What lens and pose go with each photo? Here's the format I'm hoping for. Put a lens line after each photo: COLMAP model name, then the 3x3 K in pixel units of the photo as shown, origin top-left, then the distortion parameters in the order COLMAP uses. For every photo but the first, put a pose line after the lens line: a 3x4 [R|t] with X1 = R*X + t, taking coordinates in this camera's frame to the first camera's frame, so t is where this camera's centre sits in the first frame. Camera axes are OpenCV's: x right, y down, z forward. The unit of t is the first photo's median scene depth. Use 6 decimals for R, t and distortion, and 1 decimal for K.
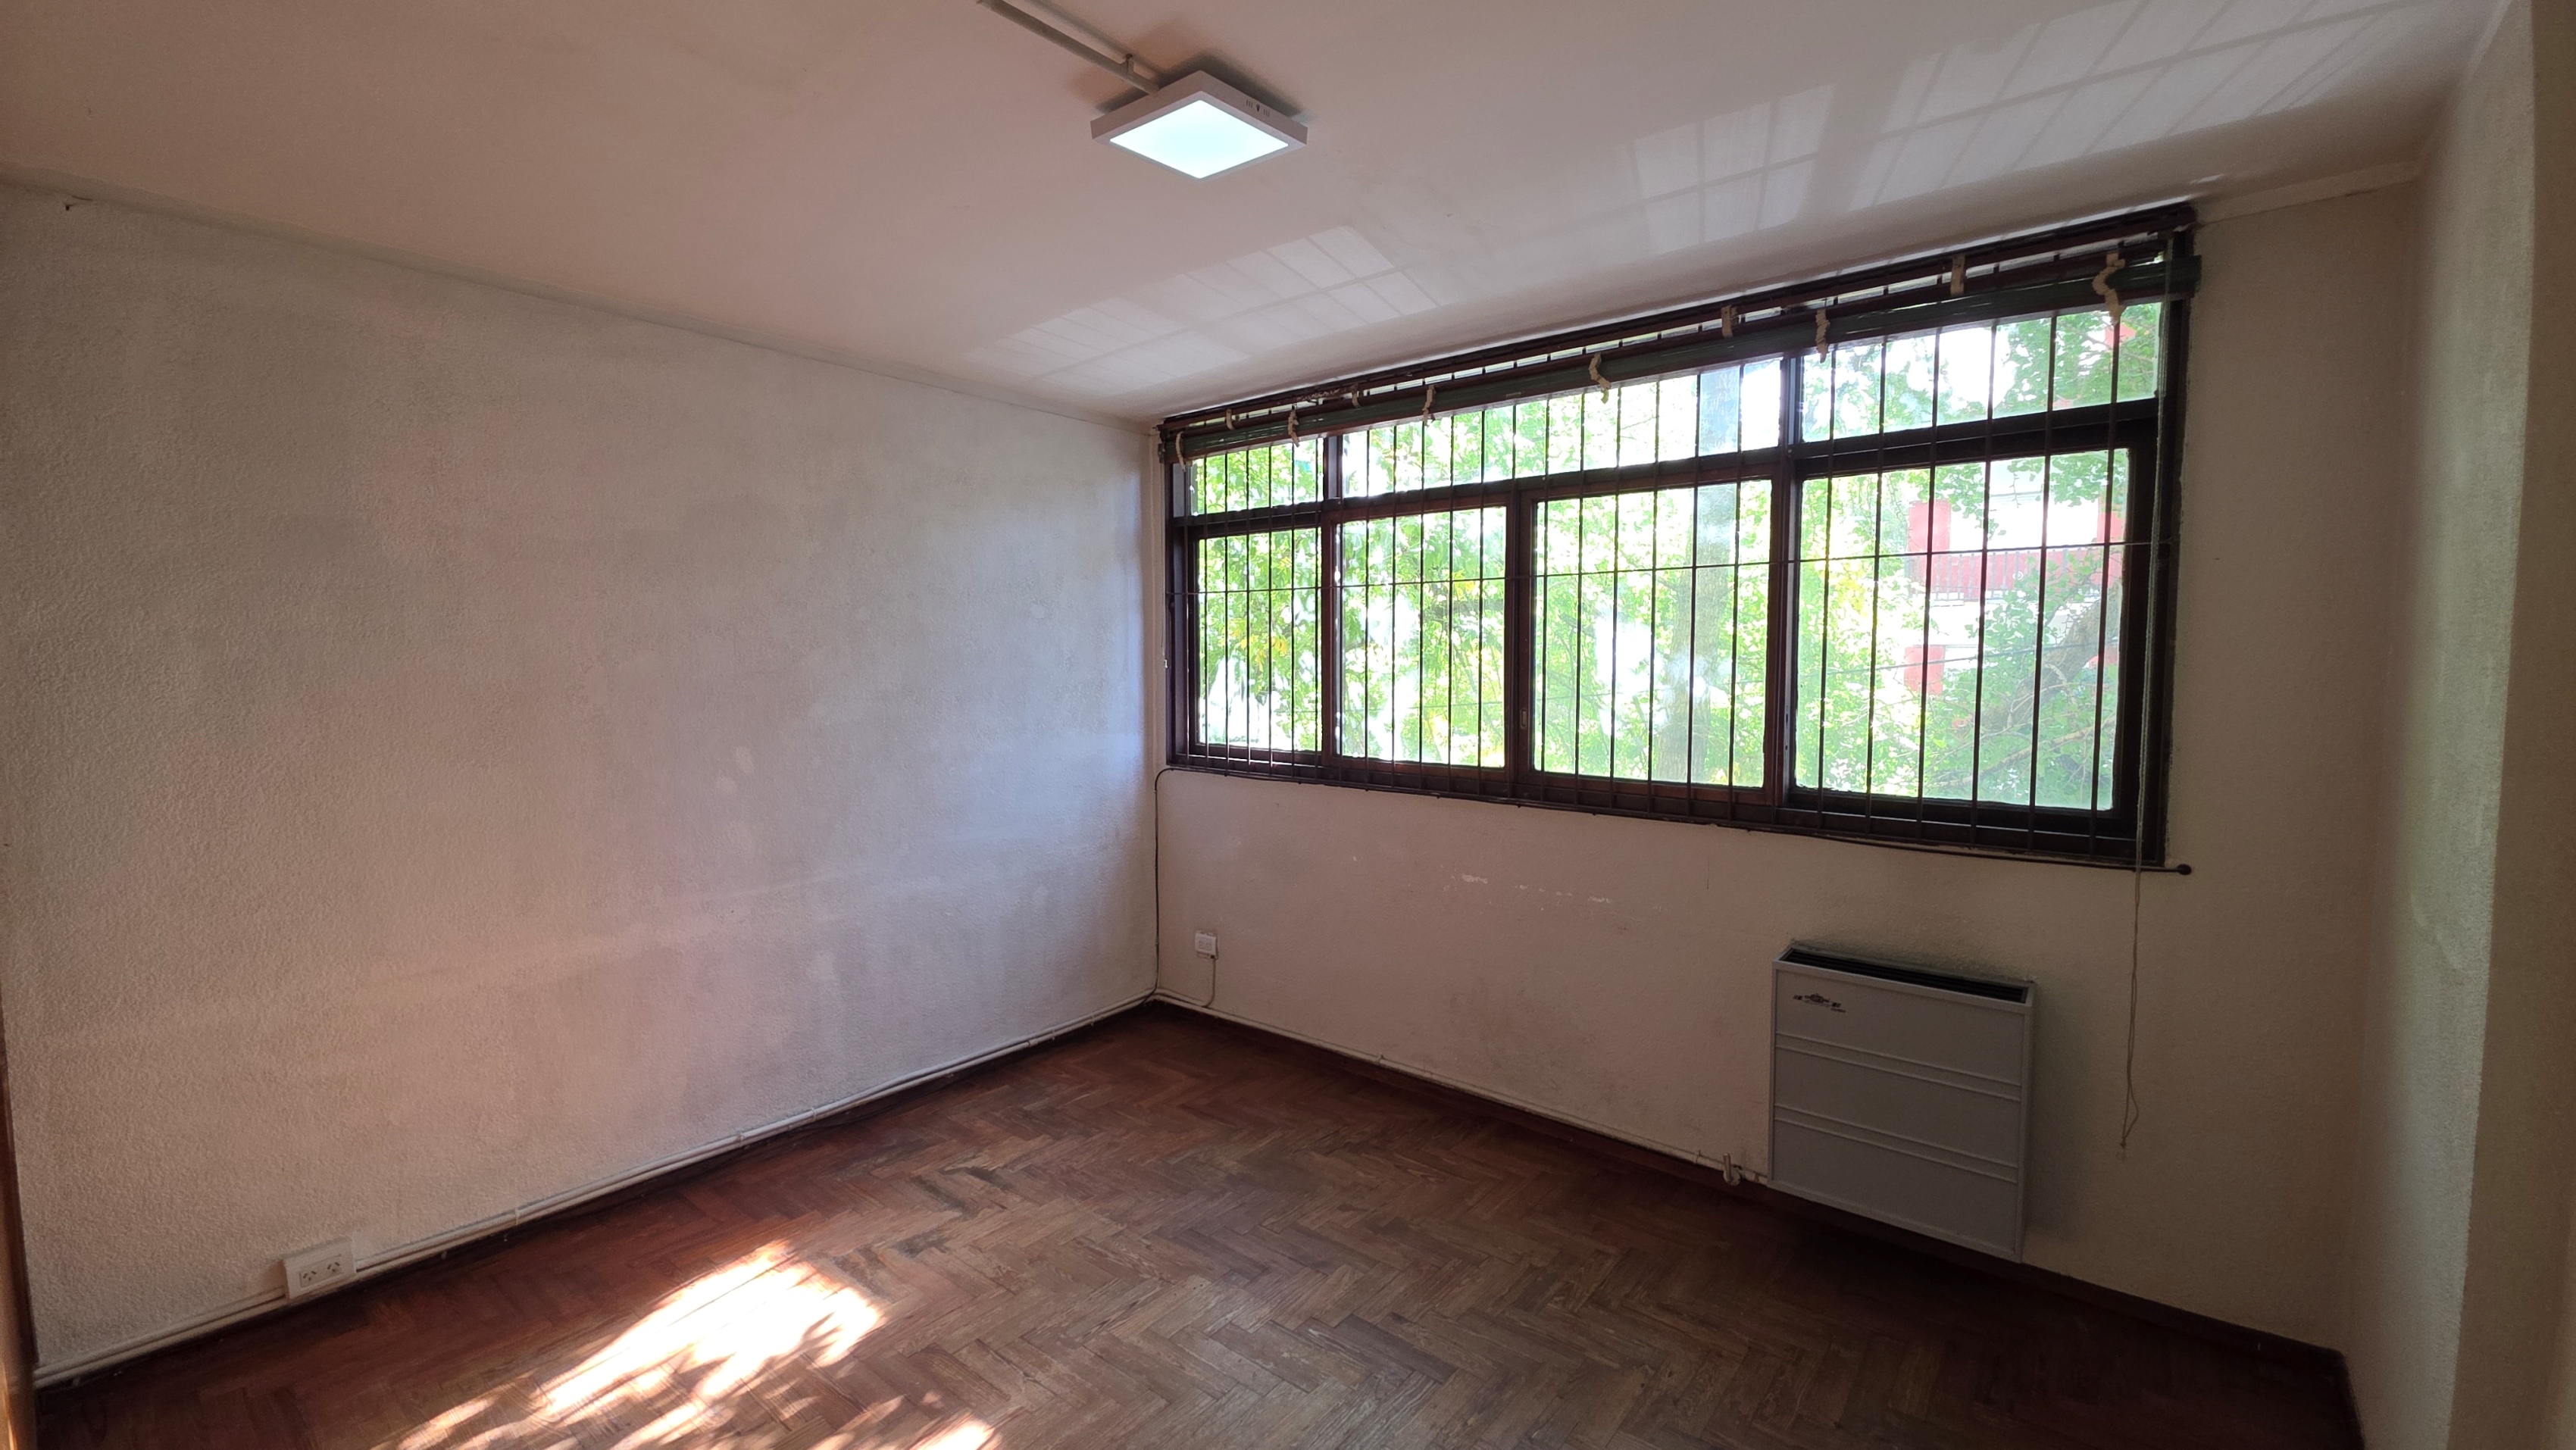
lens RADIAL K [[1023.3, 0, 1289.0], [0, 1023.3, 711.4], [0, 0, 1]] dist [0.013931, -0.010765]
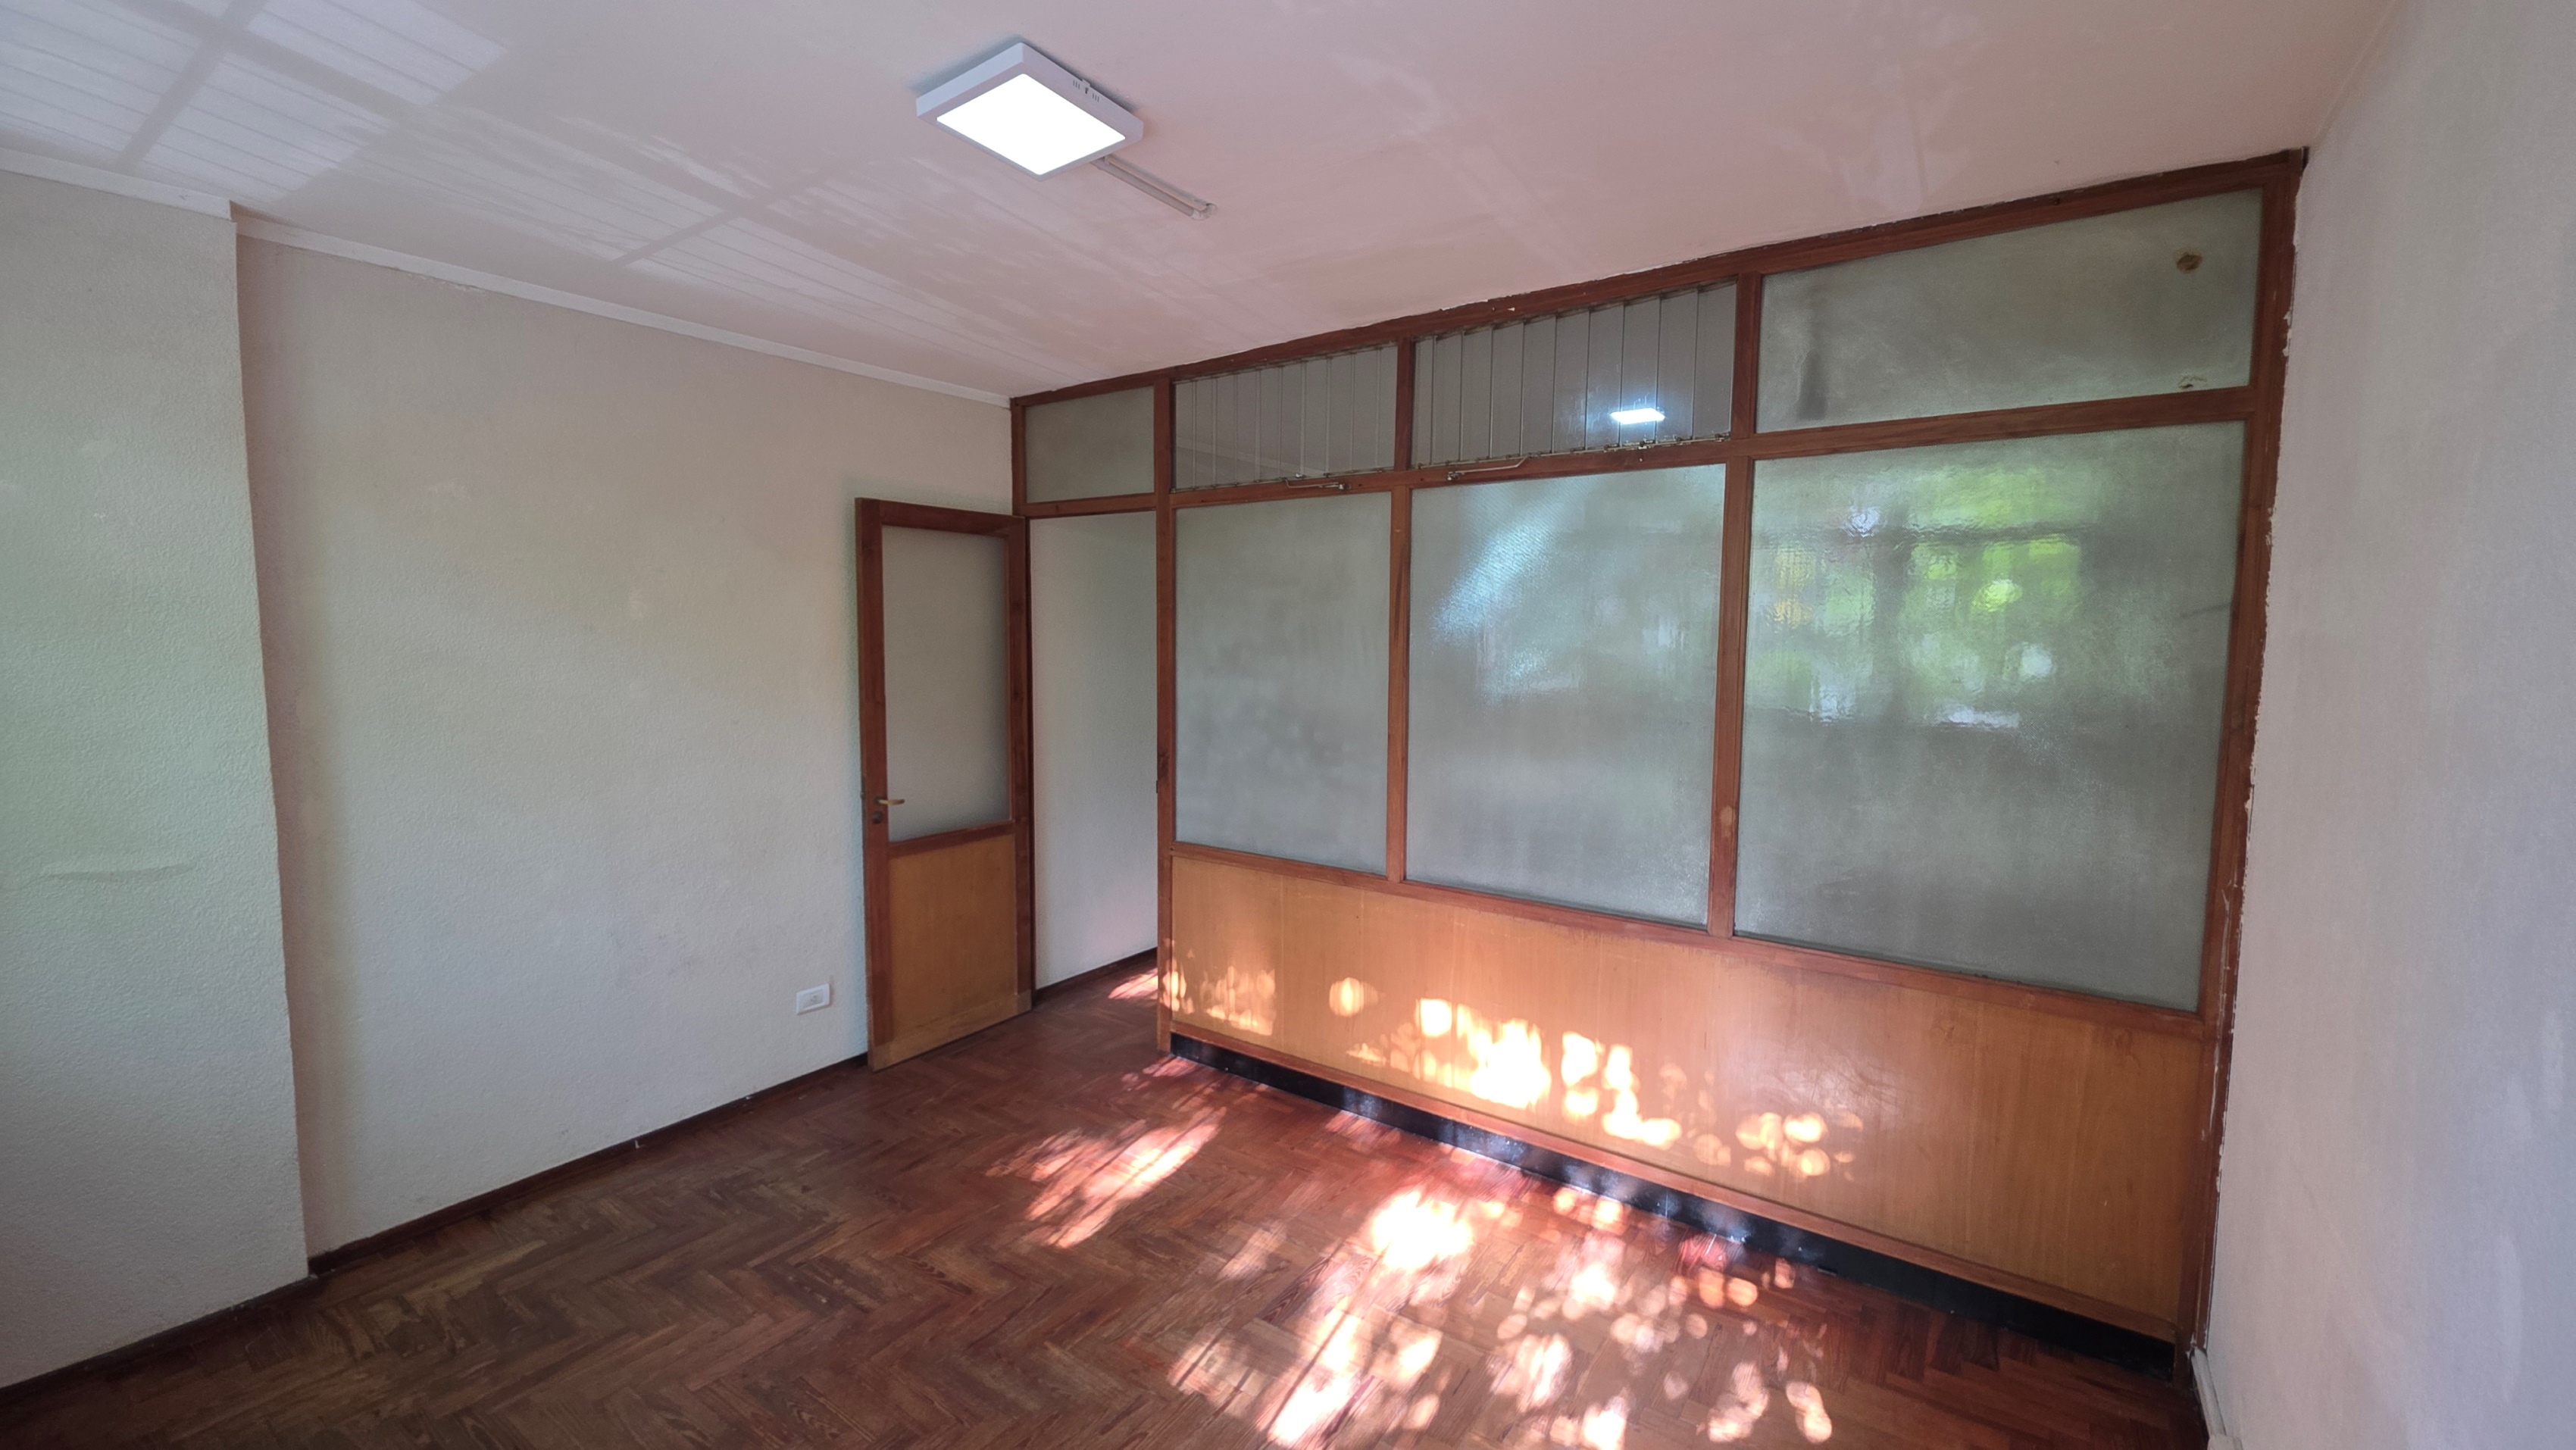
lens RADIAL K [[1018.3, 0, 1288.9], [0, 1018.3, 709.6], [0, 0, 1]] dist [-0.000936, -0.000261]
pose [[-0.997345, 0.001686, -0.072796, -0.171767], [-0.007921, 0.991287, 0.131483, -0.089977], [0.072383, 0.131711, -0.988642, 1.347116]]
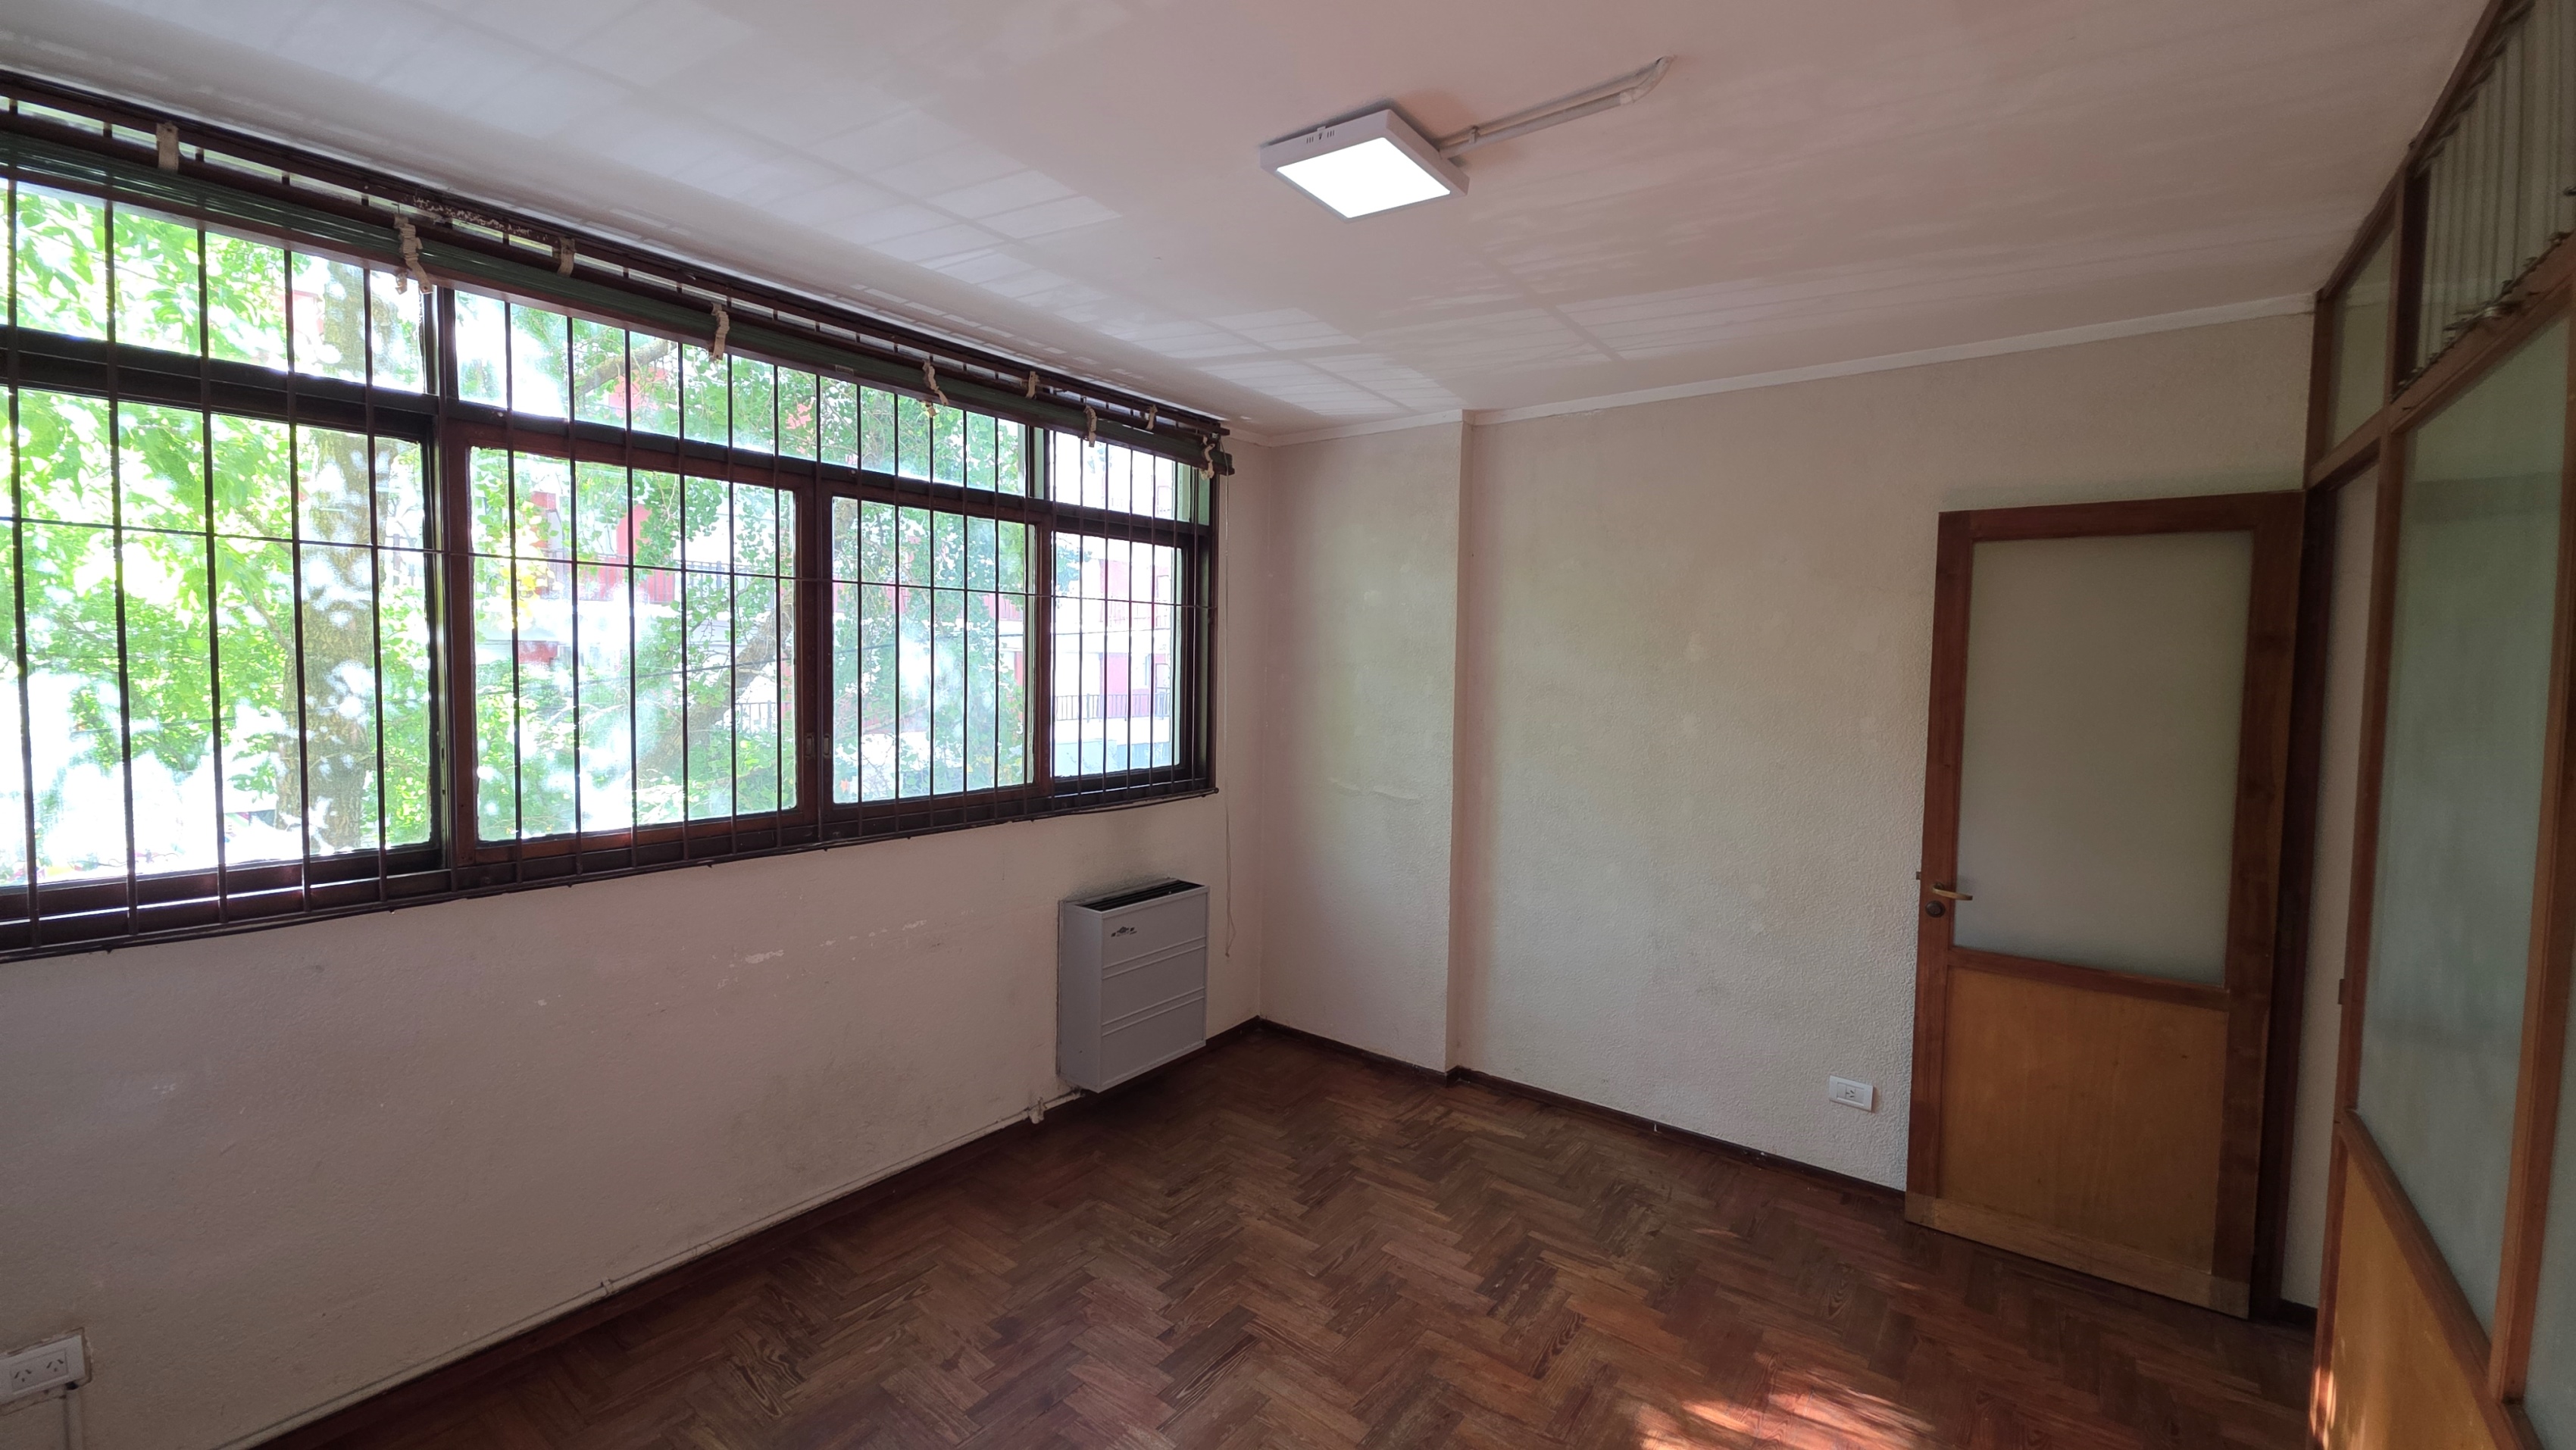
lens RADIAL K [[1023.3, 0, 1289.0], [0, 1023.3, 711.4], [0, 0, 1]] dist [0.013931, -0.010765]
pose [[-0.033946, -0.053596, 0.997986, -0.737052], [0.037726, 0.997781, 0.054868, -0.063026], [-0.998711, 0.039512, -0.031849, 0.743919]]
